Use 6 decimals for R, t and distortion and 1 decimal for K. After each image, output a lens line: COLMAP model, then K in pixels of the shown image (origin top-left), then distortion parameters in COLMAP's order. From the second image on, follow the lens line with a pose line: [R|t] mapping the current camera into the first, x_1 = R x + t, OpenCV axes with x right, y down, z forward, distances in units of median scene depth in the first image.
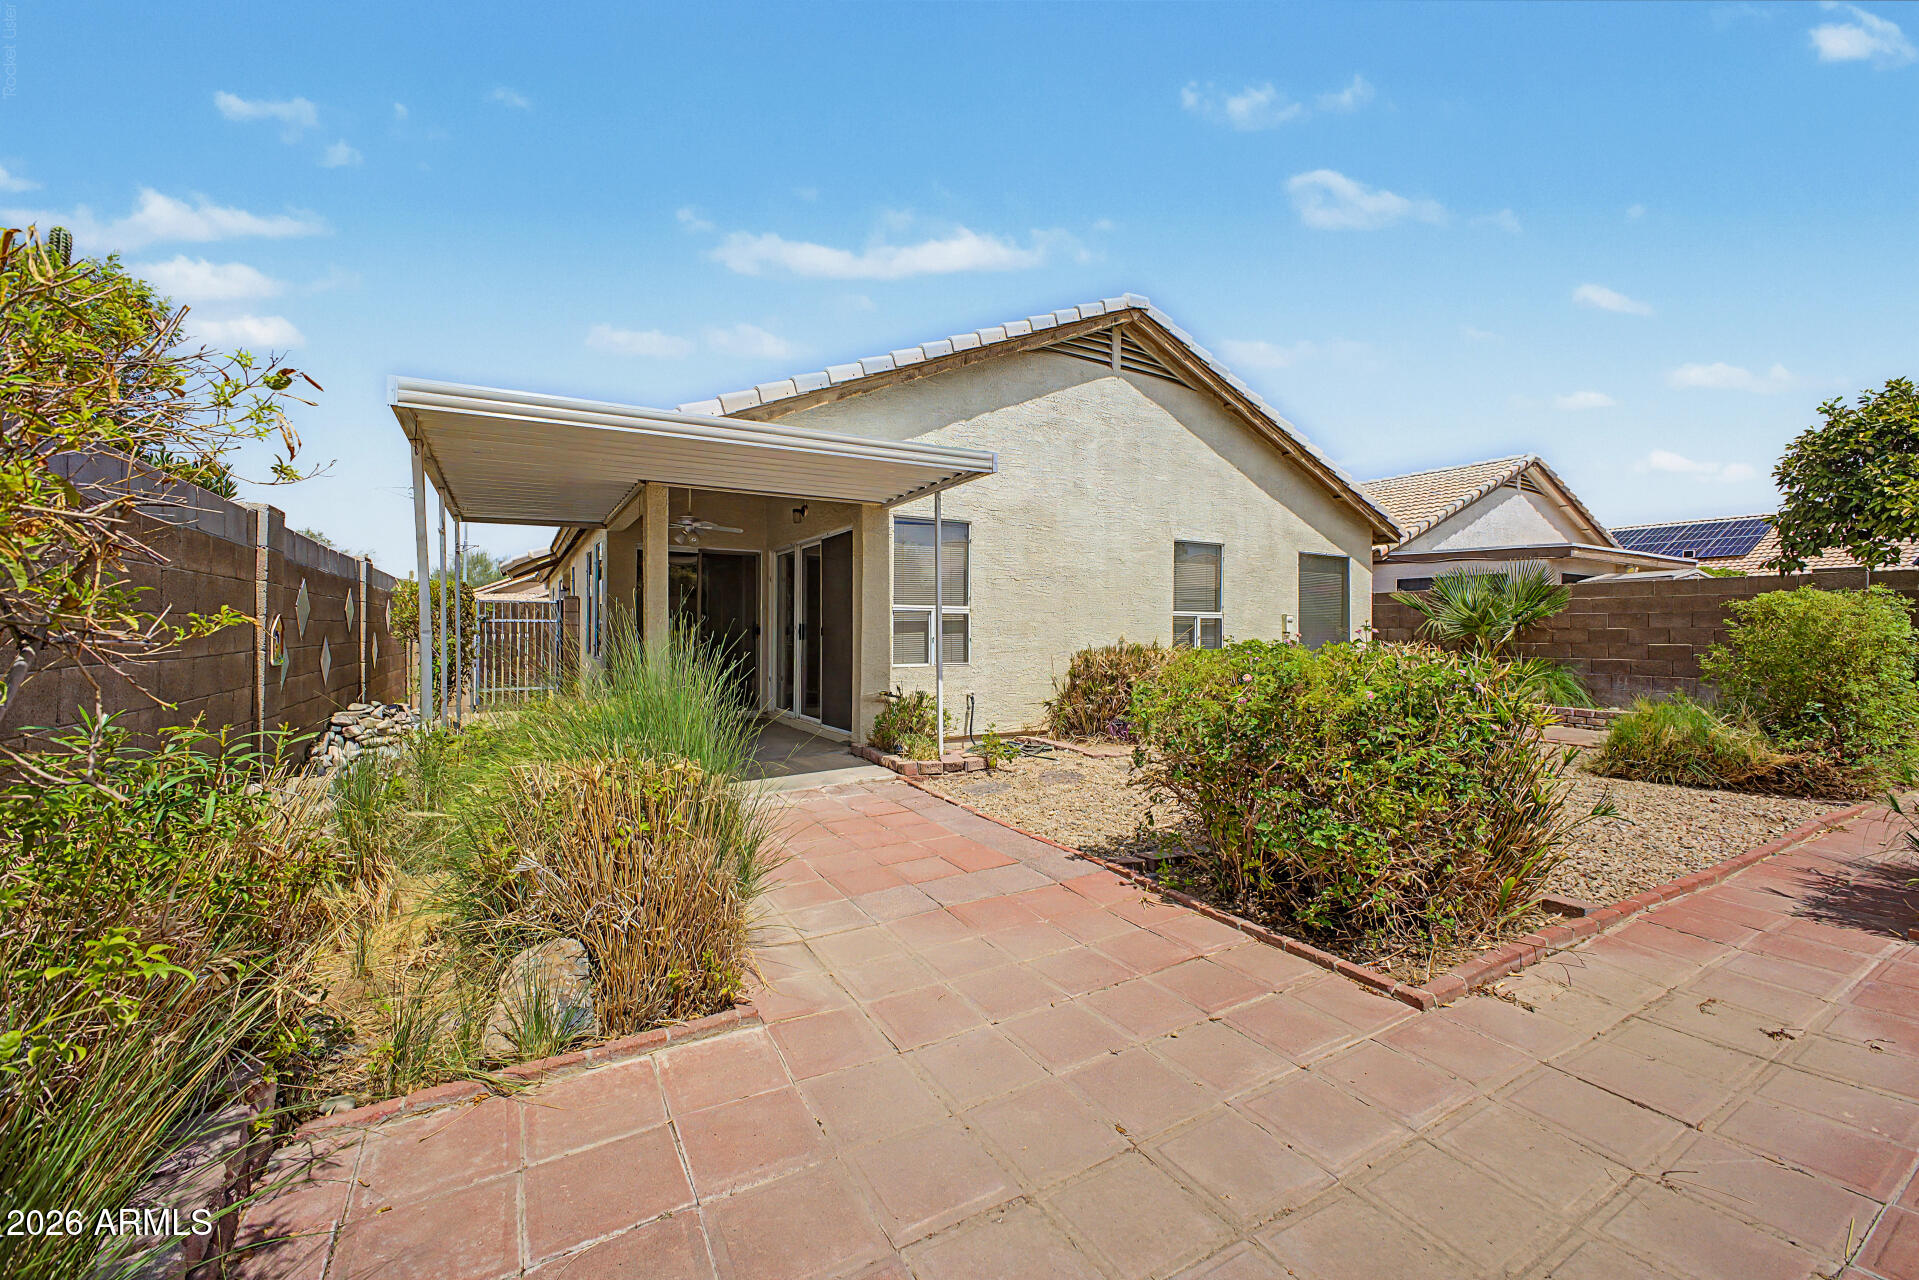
lens RADIAL K [[763.7, 0, 950.2], [0, 763.7, 630.4], [0, 0, 1]] dist [0.016491, -0.002955]
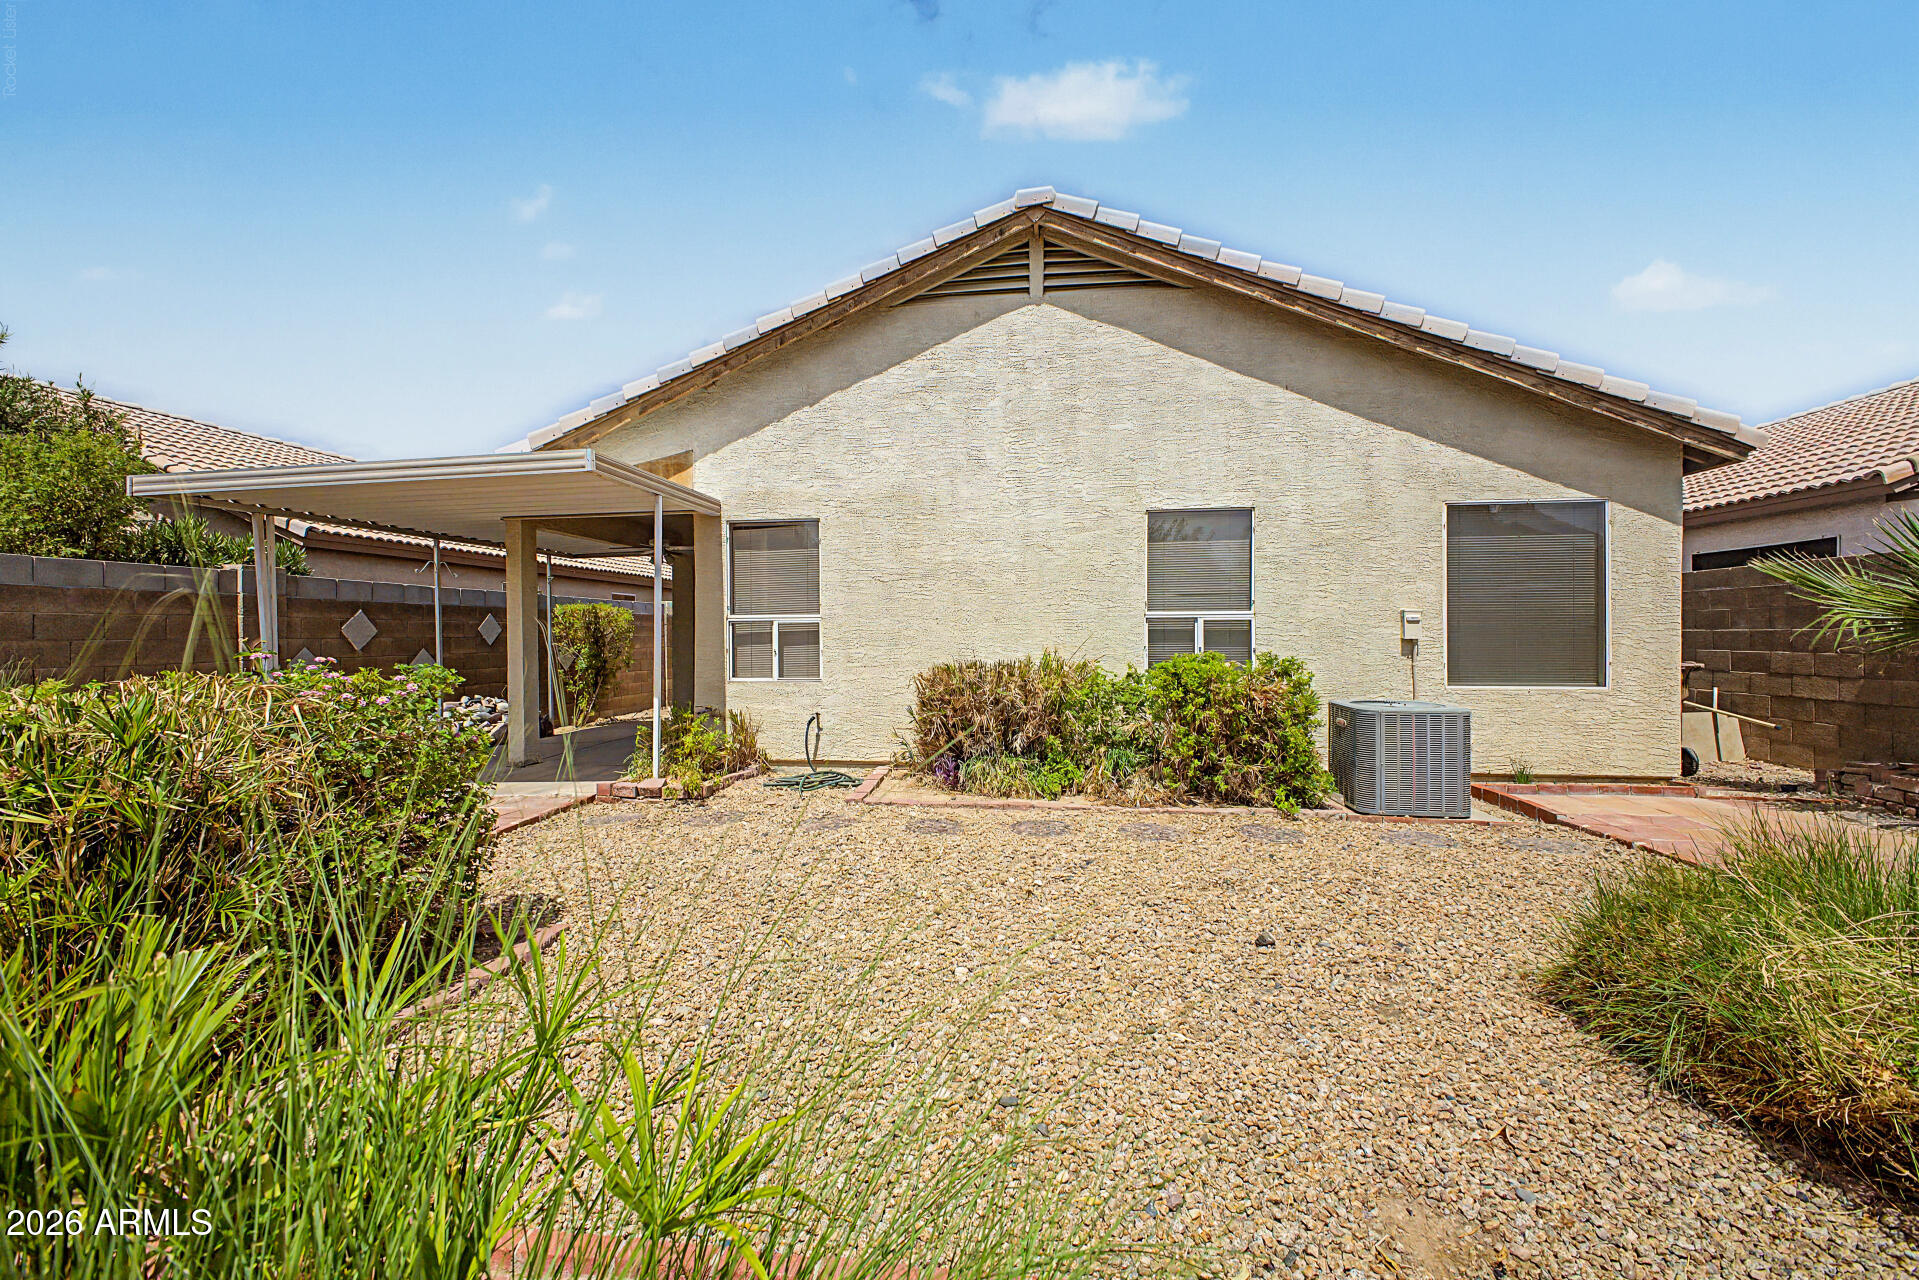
lens RADIAL K [[763.7, 0, 962.1], [0, 763.7, 639.9], [0, 0, 1]] dist [0.016491, -0.002955]
pose [[0.792631, -0.004930, -0.609682, 0.625583], [0.010059, 0.999937, 0.004992, -0.004288], [0.609619, -0.010089, 0.792630, 0.355763]]
